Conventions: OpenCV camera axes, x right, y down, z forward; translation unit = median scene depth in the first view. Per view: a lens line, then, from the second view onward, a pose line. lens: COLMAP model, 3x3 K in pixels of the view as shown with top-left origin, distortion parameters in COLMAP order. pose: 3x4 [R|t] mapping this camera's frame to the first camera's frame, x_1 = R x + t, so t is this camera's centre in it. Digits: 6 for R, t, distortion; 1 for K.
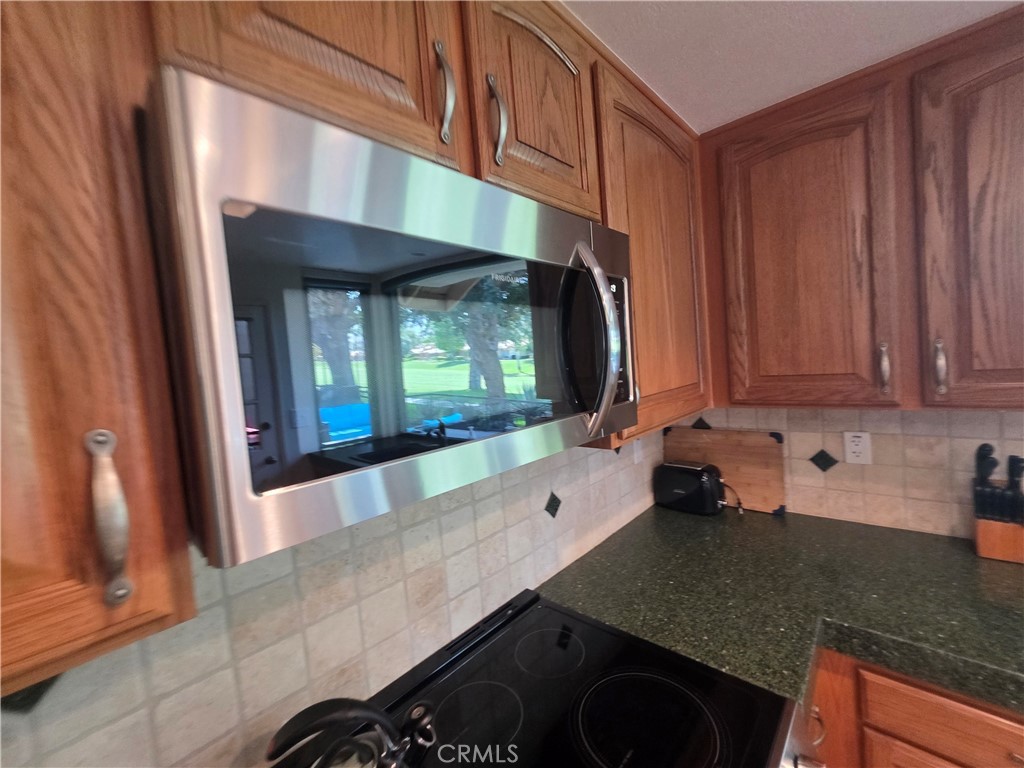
lens RADIAL K [[413.0, 0, 511.8], [0, 413.0, 382.0], [0, 0, 1]] dist [0.001347, -0.000655]
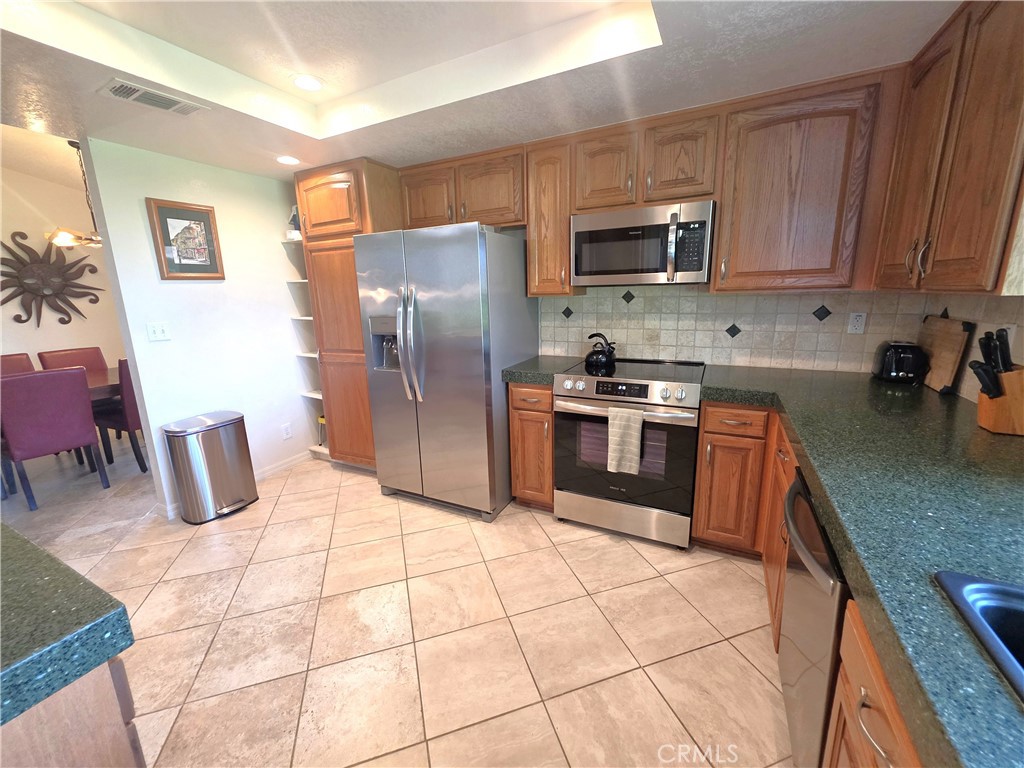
lens RADIAL K [[413.0, 0, 511.8], [0, 413.0, 382.0], [0, 0, 1]] dist [0.001347, -0.000655]
pose [[0.279080, 0.281598, -0.918051, 1.516088], [-0.035150, 0.958391, 0.283286, 0.010975], [0.959624, -0.046790, 0.277366, -0.509562]]
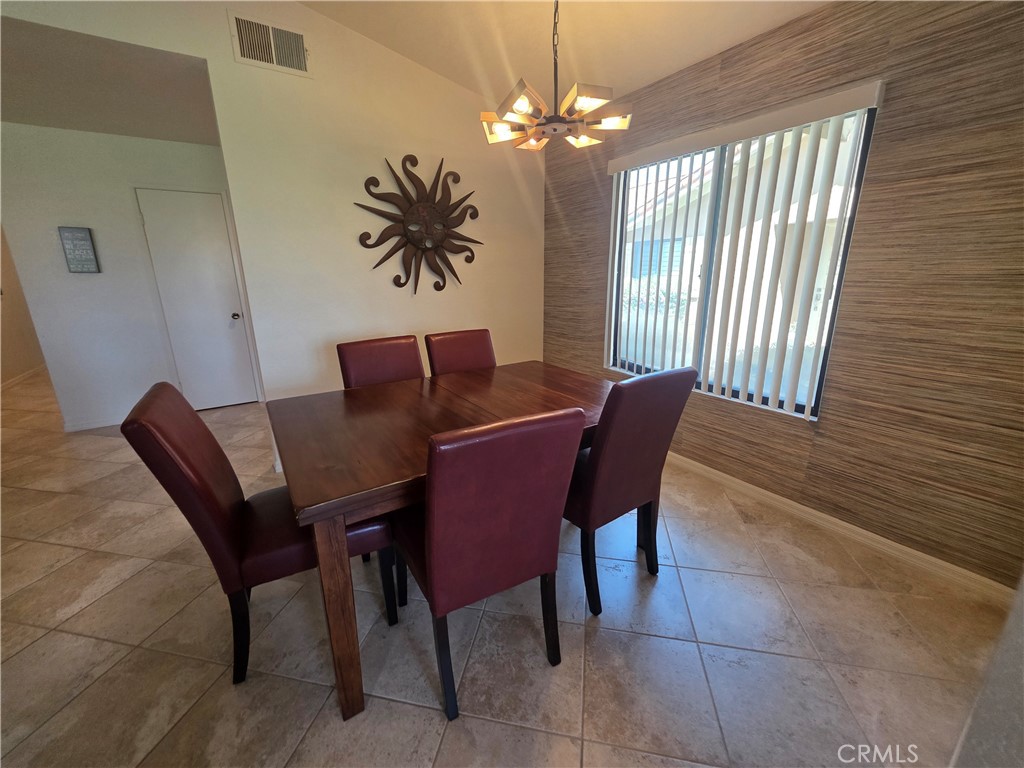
lens RADIAL K [[413.0, 0, 511.8], [0, 413.0, 382.0], [0, 0, 1]] dist [0.001347, -0.000655]
pose [[-0.217543, 0.339139, -0.915238, -0.309864], [-0.008010, 0.937043, 0.349122, 0.277880], [0.976018, 0.083280, -0.201131, -2.009375]]
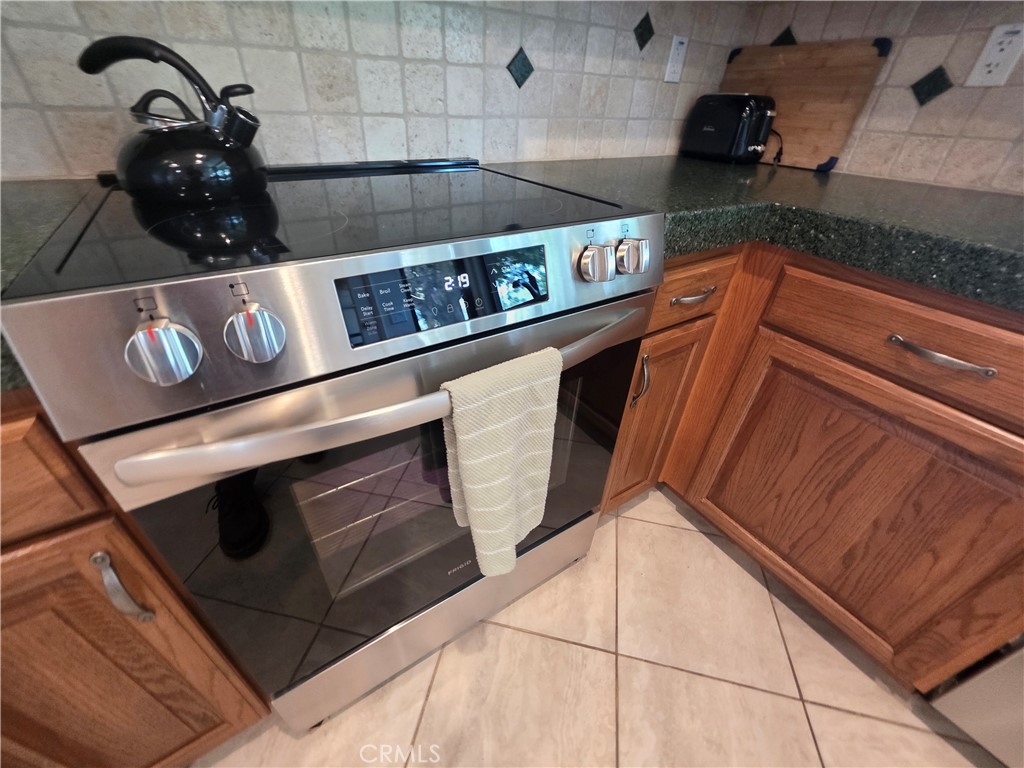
lens RADIAL K [[412.8, 0, 504.0], [0, 412.8, 382.8], [0, 0, 1]] dist [0.000155, 0.000408]
pose [[0.961078, 0.237939, -0.140407, 0.301798], [-0.123970, 0.825583, 0.550495, 0.331819], [0.246902, -0.511662, 0.822947, -0.004475]]
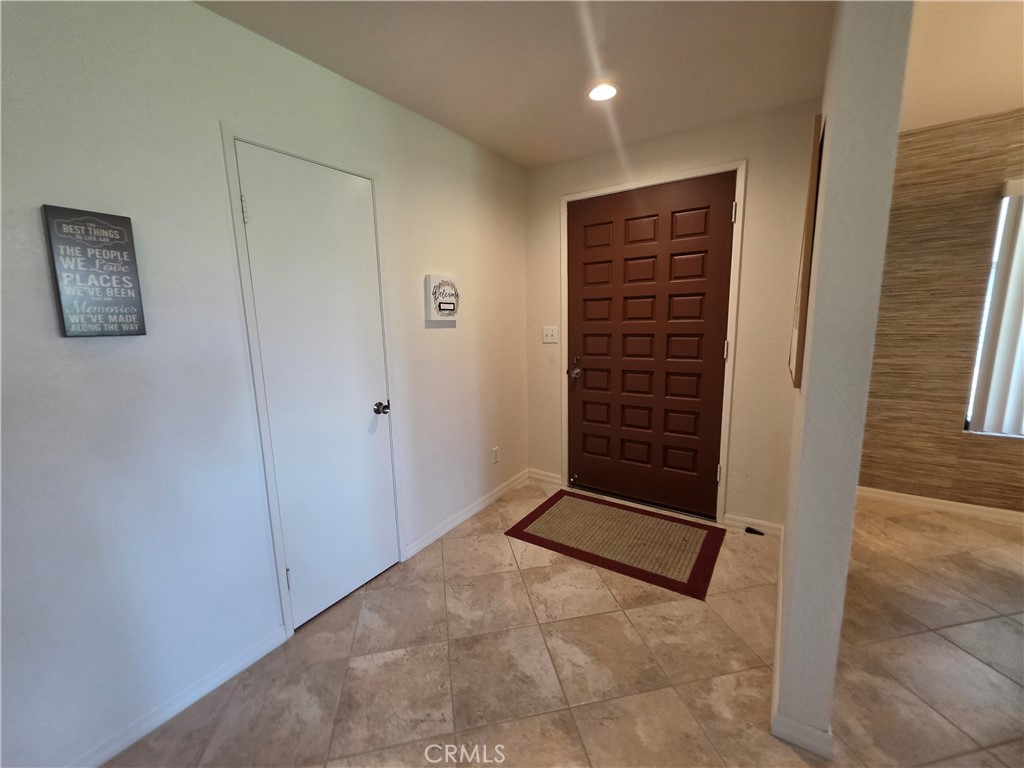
lens RADIAL K [[413.0, 0, 511.8], [0, 413.0, 382.0], [0, 0, 1]] dist [0.001347, -0.000655]
pose [[0.168540, 0.238661, -0.956366, -1.203138], [-0.026723, 0.970995, 0.237602, 0.408493], [0.985332, -0.014488, 0.170029, -4.324828]]
